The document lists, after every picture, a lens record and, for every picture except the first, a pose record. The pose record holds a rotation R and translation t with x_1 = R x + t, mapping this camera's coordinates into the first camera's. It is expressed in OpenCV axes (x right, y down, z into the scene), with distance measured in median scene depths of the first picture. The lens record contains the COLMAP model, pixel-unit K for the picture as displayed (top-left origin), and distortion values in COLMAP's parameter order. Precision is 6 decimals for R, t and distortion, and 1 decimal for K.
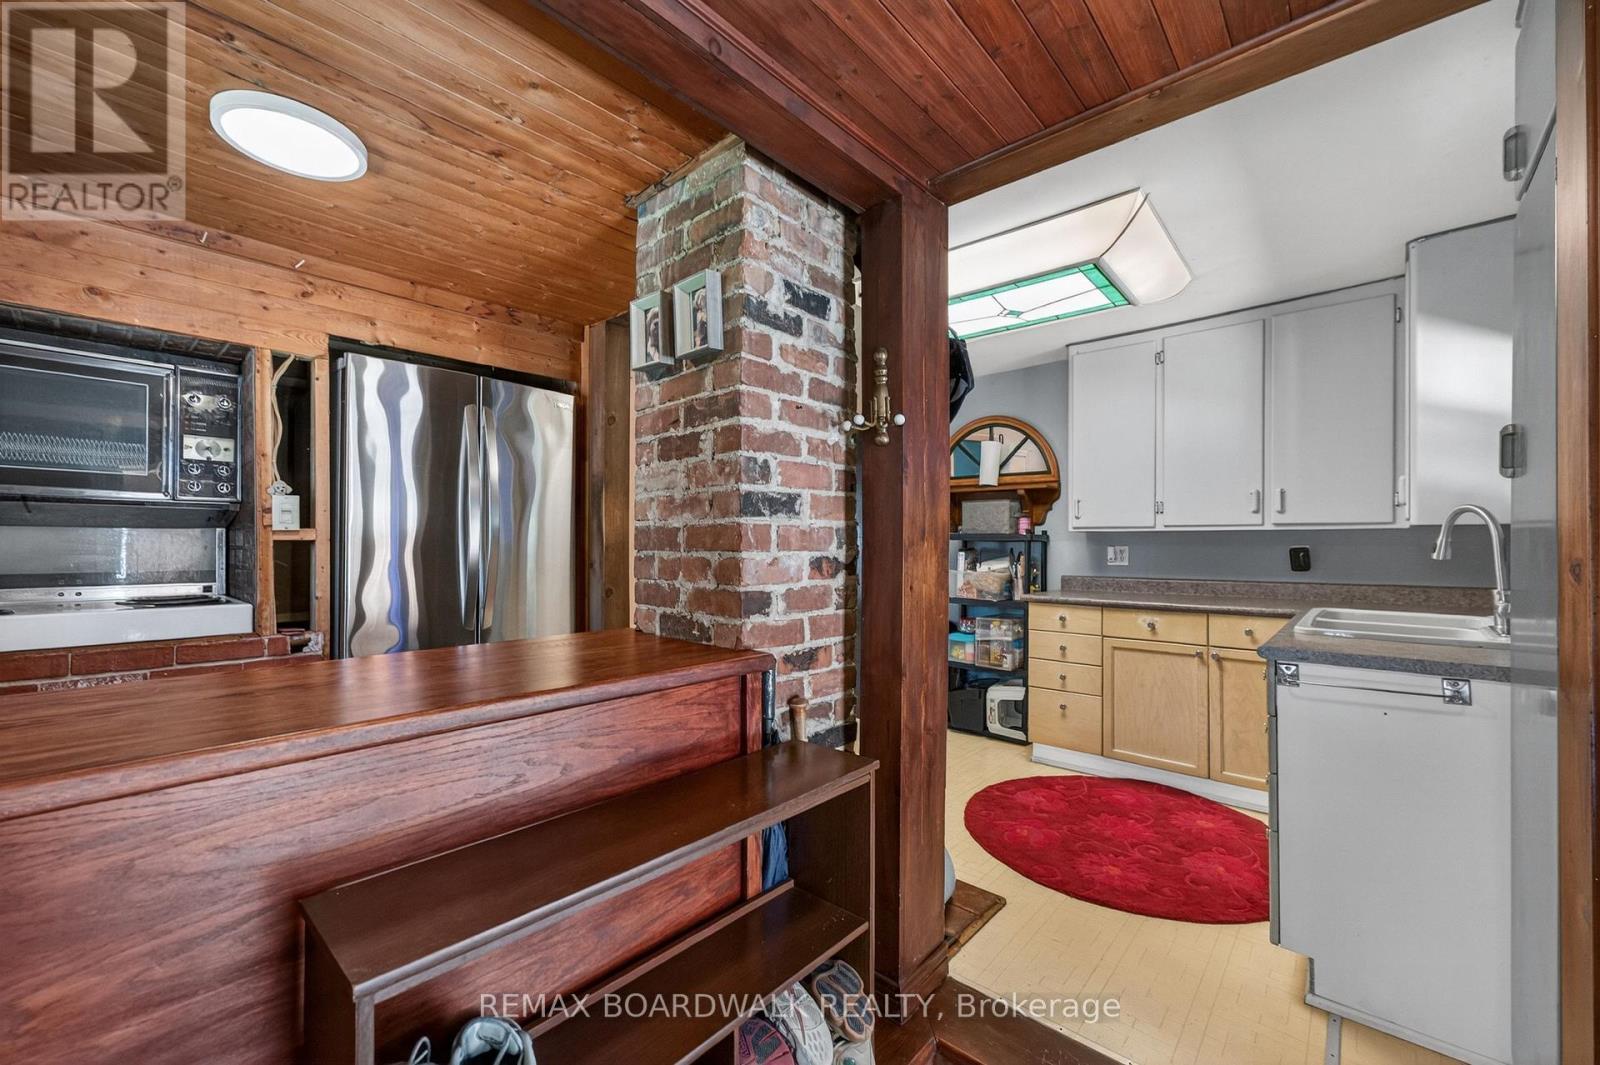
lens RADIAL K [[649.3, 0, 793.1], [0, 649.3, 540.7], [0, 0, 1]] dist [-0.003673, 0.000110]
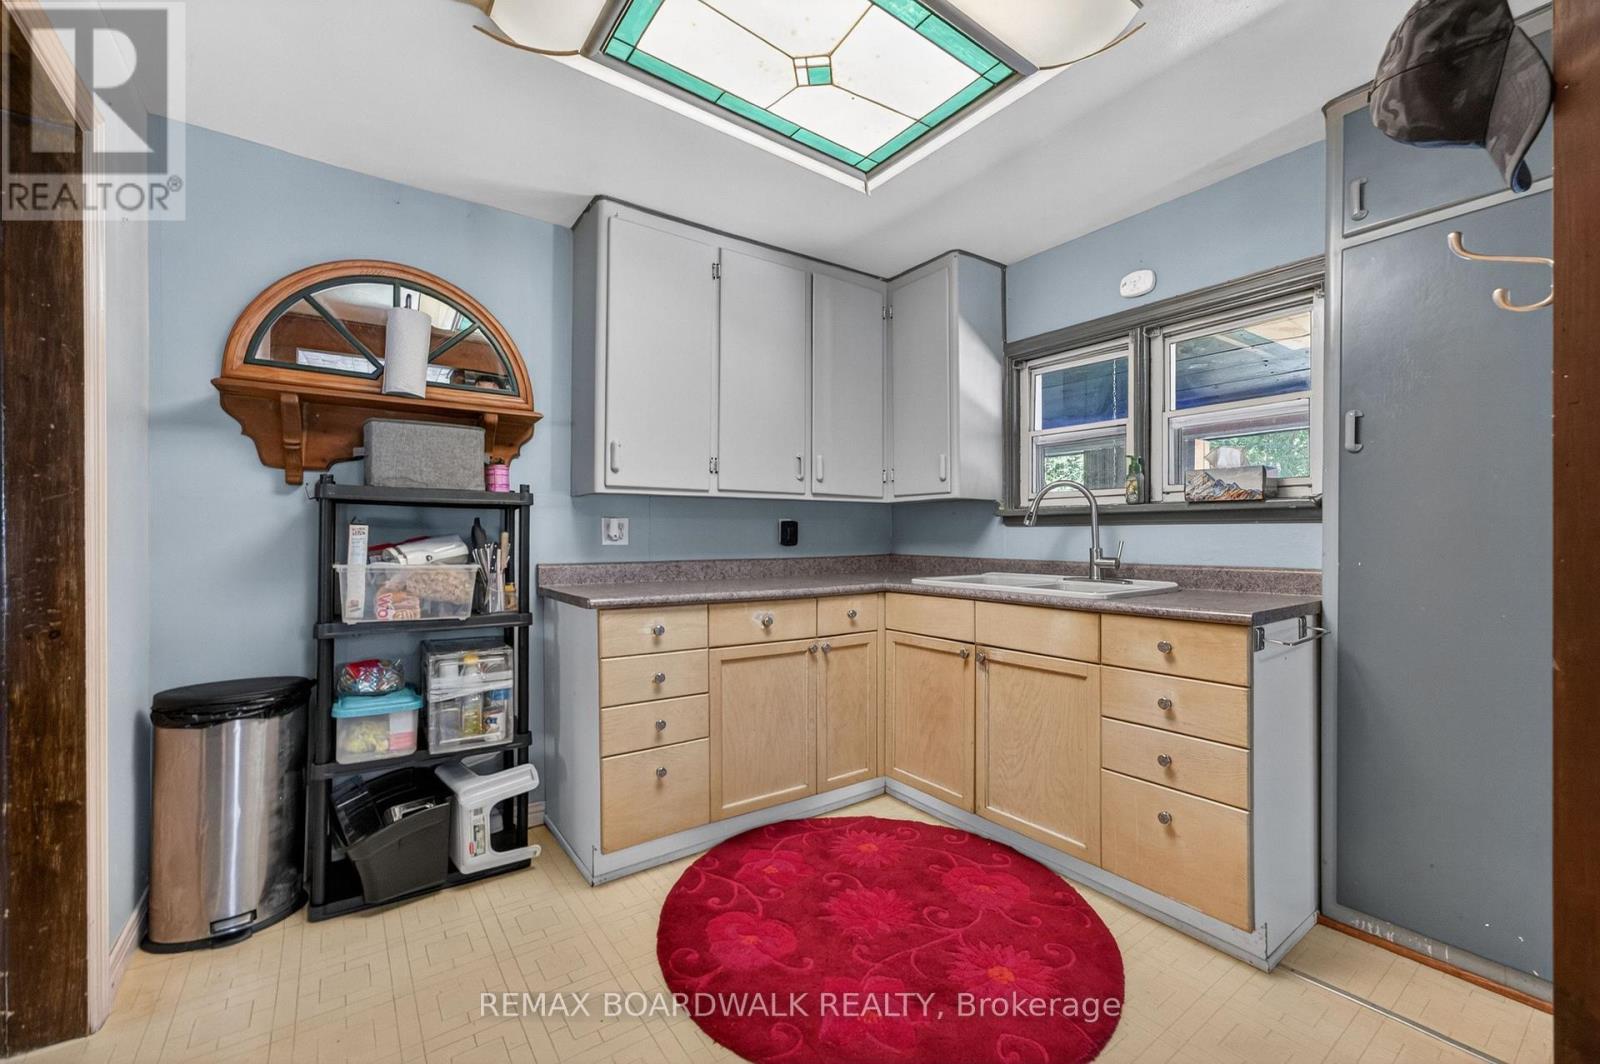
lens RADIAL K [[649.3, 0, 794.9], [0, 649.3, 541.2], [0, 0, 1]] dist [-0.003673, 0.000110]
pose [[0.230805, -0.014391, 0.972894, -0.166752], [-0.009059, 0.999815, 0.016939, 0.023321], [-0.972958, -0.012723, 0.230632, 0.774229]]
